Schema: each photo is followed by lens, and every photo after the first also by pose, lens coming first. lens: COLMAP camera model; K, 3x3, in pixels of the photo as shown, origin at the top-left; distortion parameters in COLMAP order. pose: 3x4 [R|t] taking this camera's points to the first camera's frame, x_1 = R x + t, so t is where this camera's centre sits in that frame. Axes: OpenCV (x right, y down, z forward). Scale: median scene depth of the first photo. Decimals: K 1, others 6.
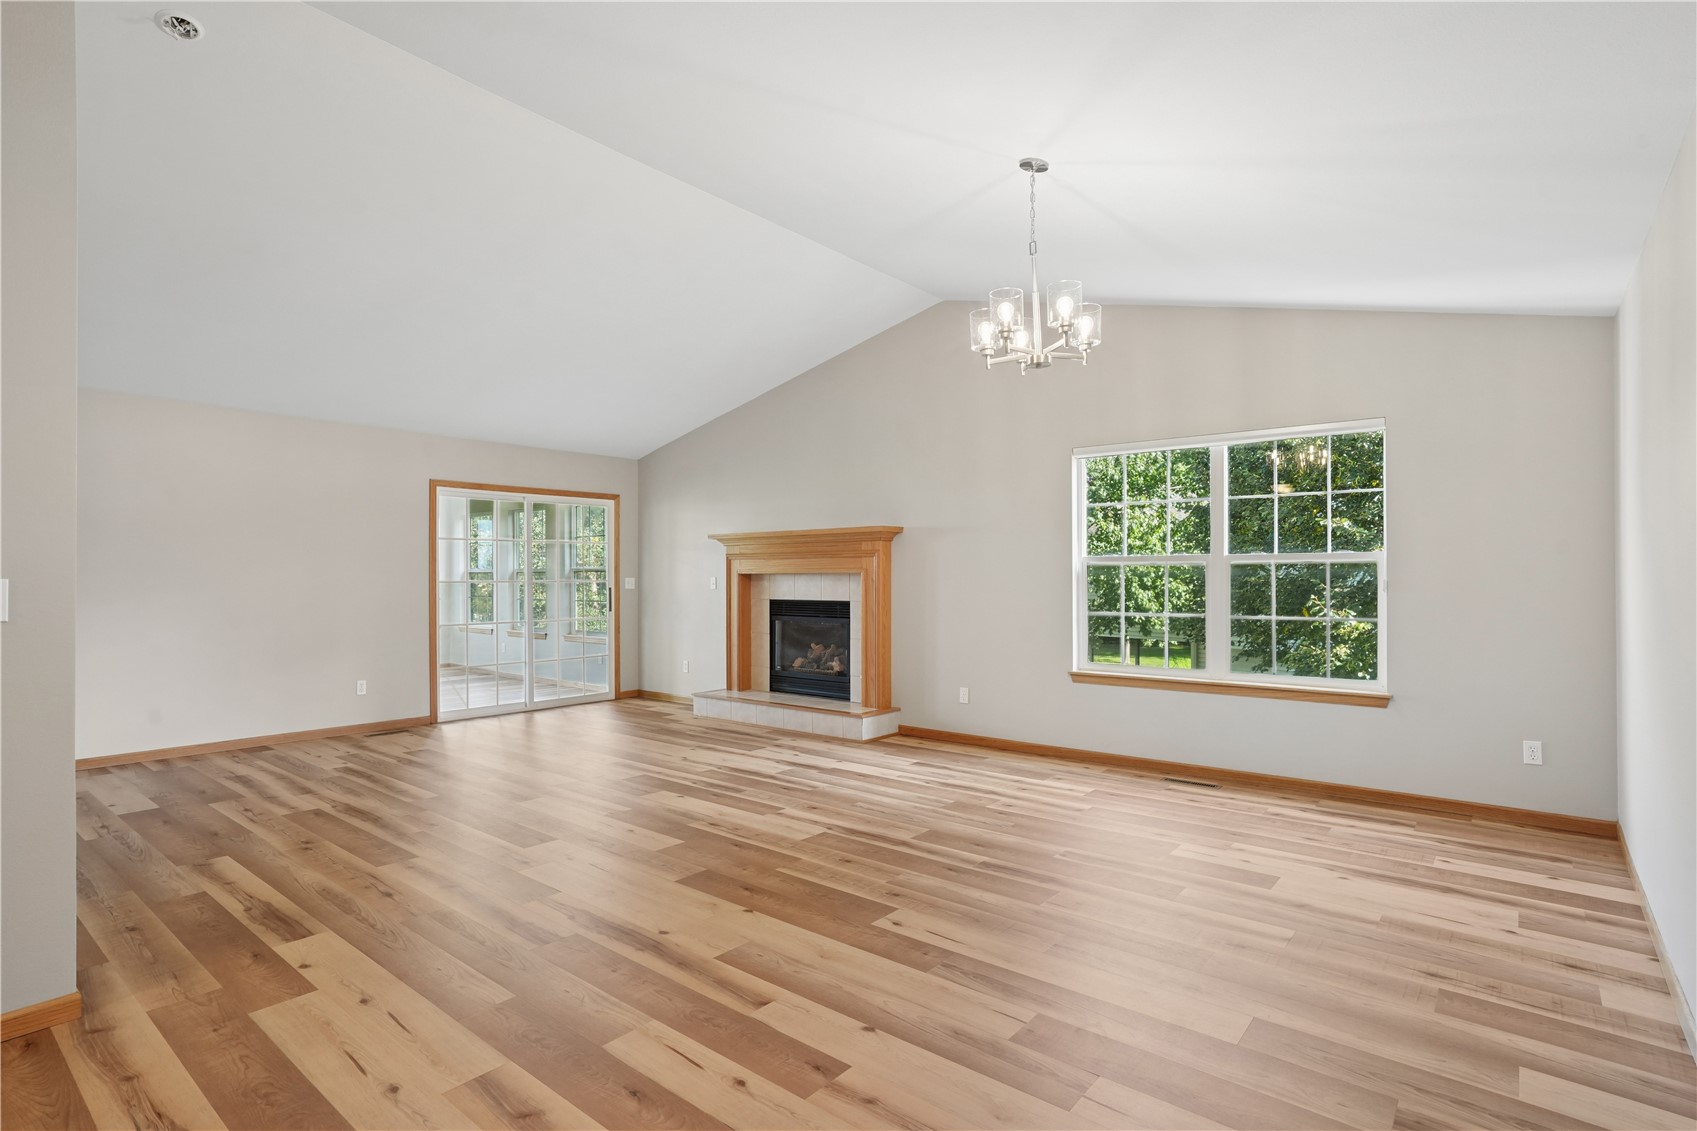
lens RADIAL K [[870.1, 0, 844.6], [0, 870.1, 574.4], [0, 0, 1]] dist [-0.003224, 0.025193]
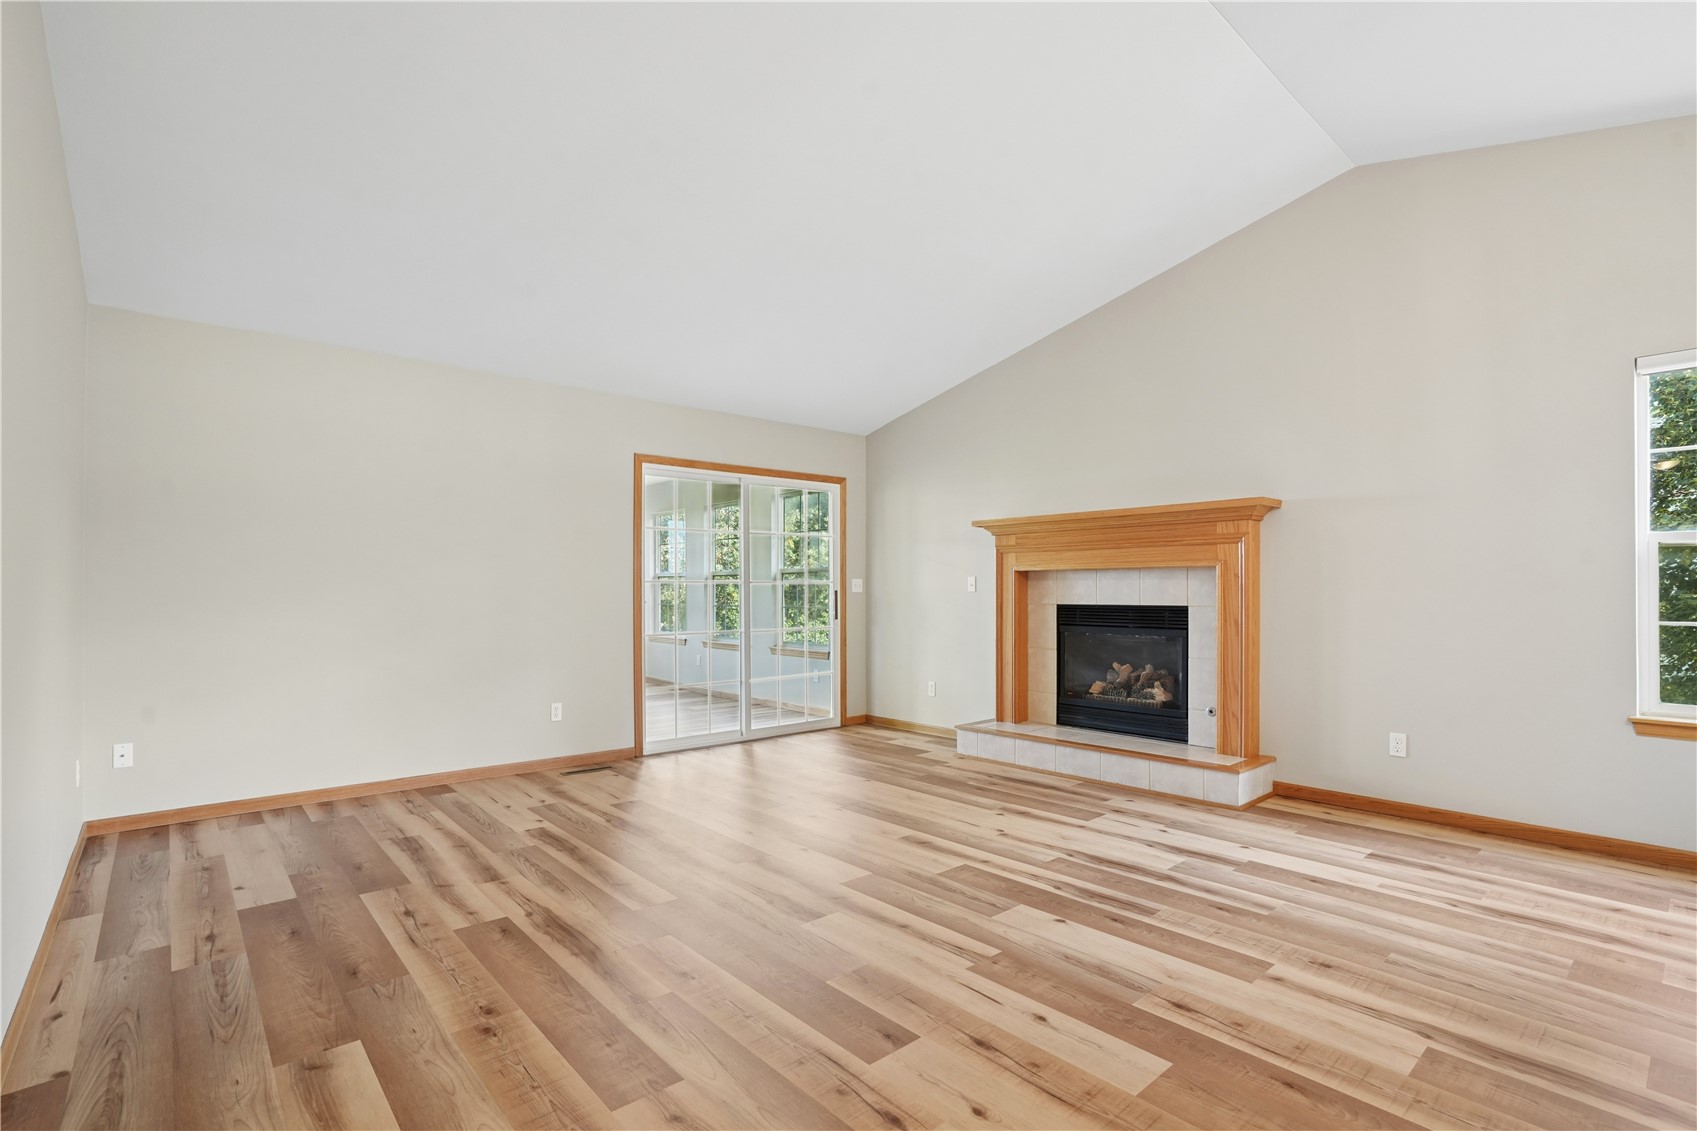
lens RADIAL K [[779.5, 0, 845.1], [0, 779.5, 585.1], [0, 0, 1]] dist [-0.035571, 0.025119]
pose [[0.991092, -0.000374, -0.133179, -0.198164], [-0.000528, 0.999977, -0.006731, 0.018323], [0.133178, 0.006741, 0.991069, 0.331338]]
